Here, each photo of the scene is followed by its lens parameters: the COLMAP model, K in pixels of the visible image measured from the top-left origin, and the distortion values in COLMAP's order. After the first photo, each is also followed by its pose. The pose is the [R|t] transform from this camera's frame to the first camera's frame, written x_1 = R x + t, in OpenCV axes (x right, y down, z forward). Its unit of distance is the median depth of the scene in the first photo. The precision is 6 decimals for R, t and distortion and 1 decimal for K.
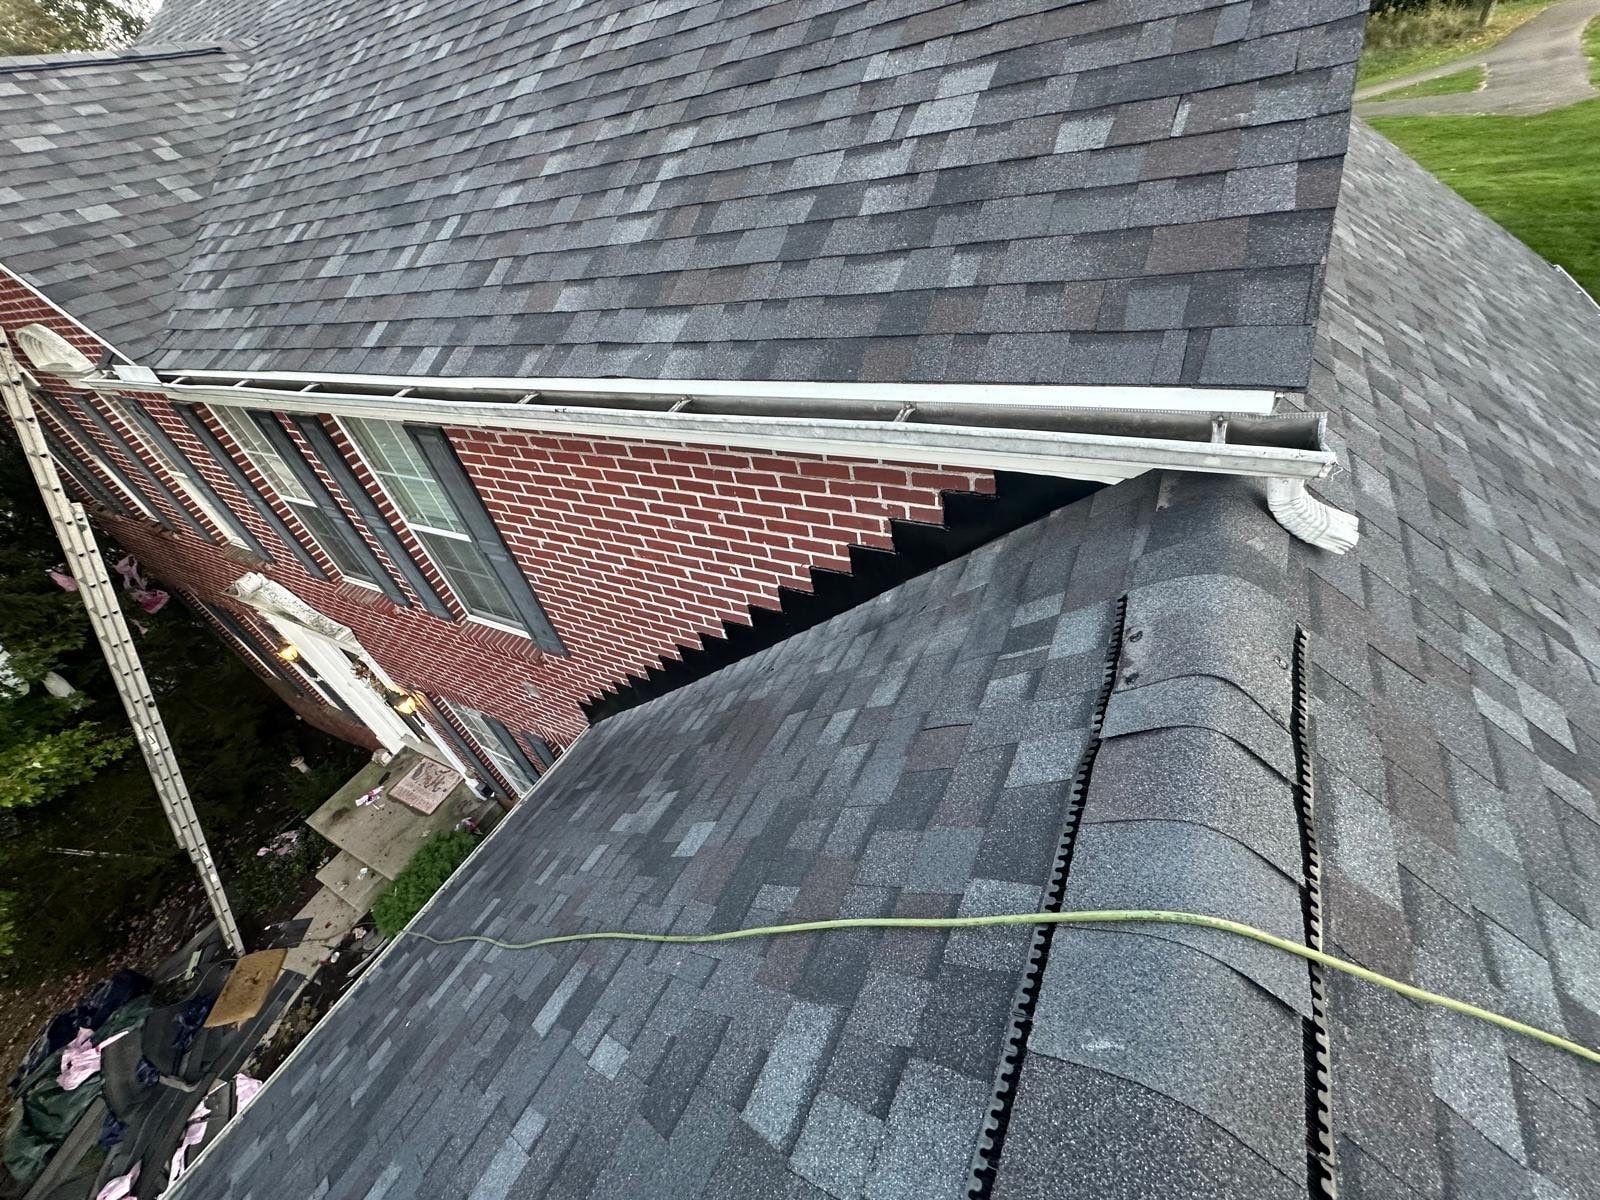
lens RADIAL K [[634.6, 0, 800.0], [0, 634.6, 600.0], [0, 0, 1]] dist [0.000018, -0.000043]
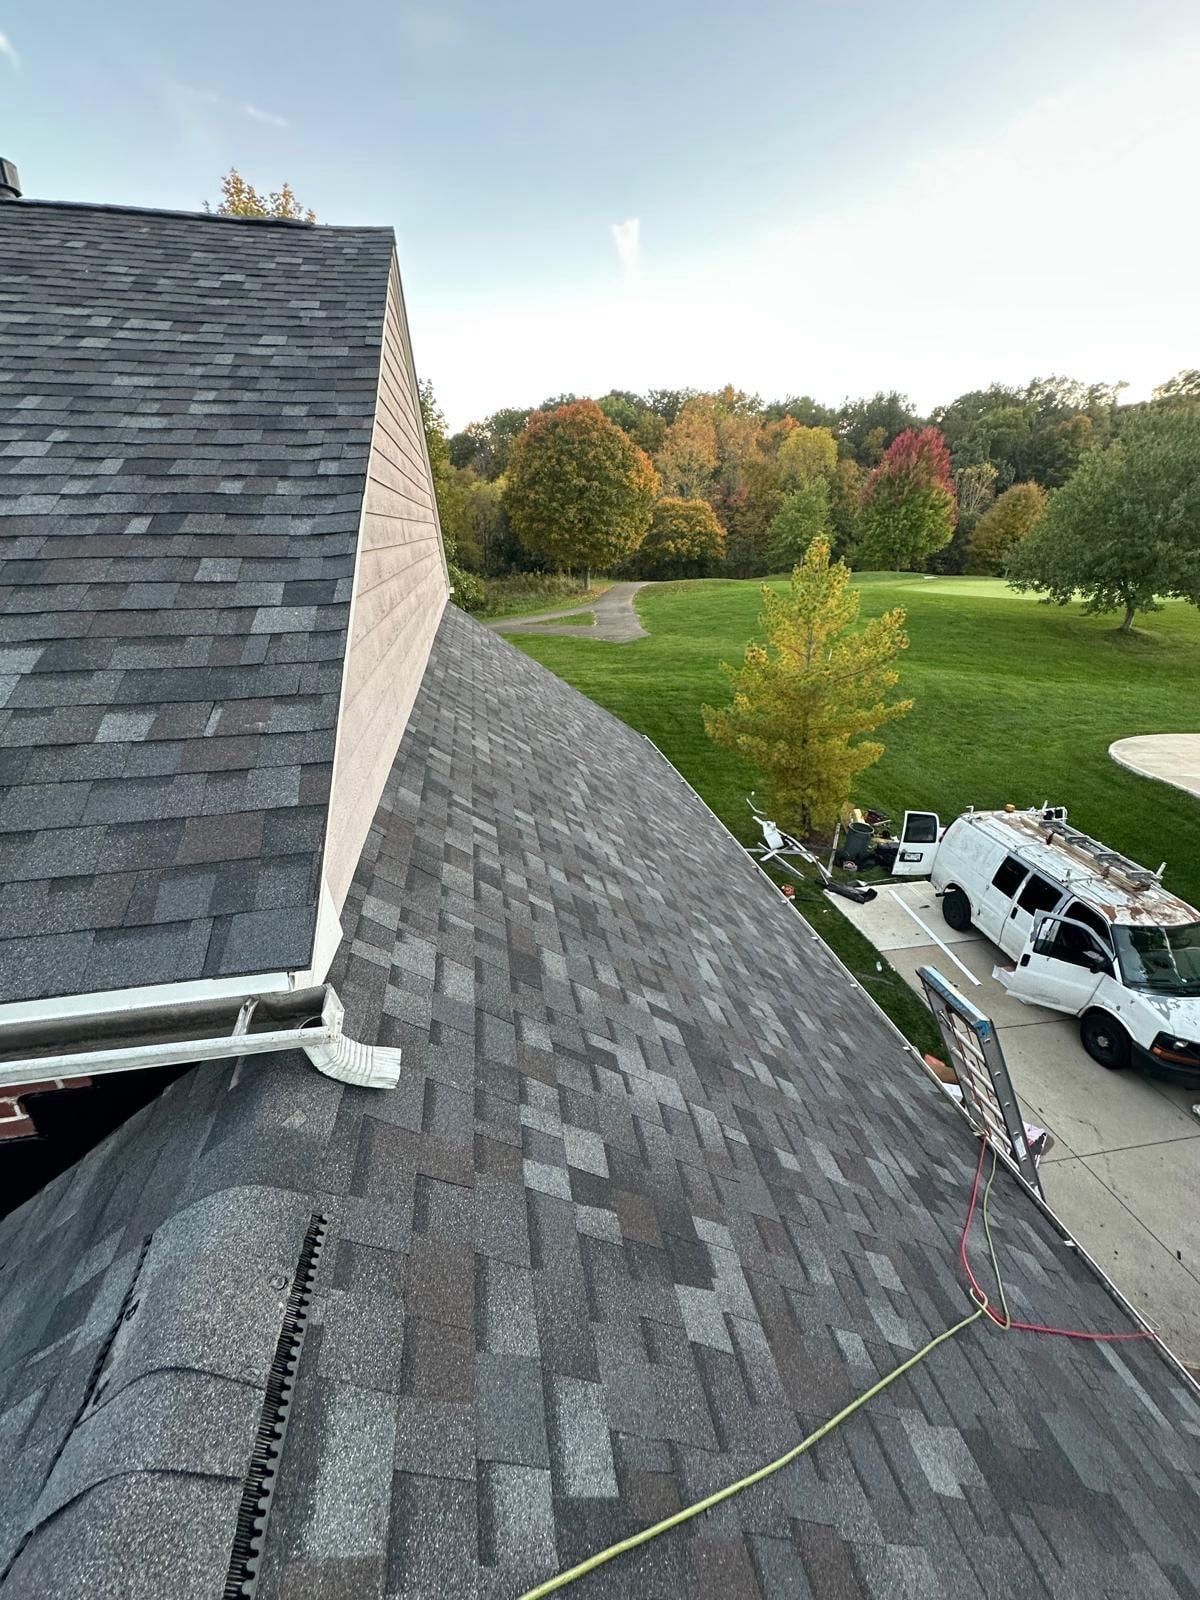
lens RADIAL K [[634.6, 0, 603.6], [0, 634.6, 800.1], [0, 0, 1]] dist [0.000018, -0.000043]
pose [[0.767798, -0.082537, 0.635353, 0.352077], [0.294638, 0.926071, -0.235755, -0.128302], [-0.568924, 0.368211, 0.735355, -0.172472]]
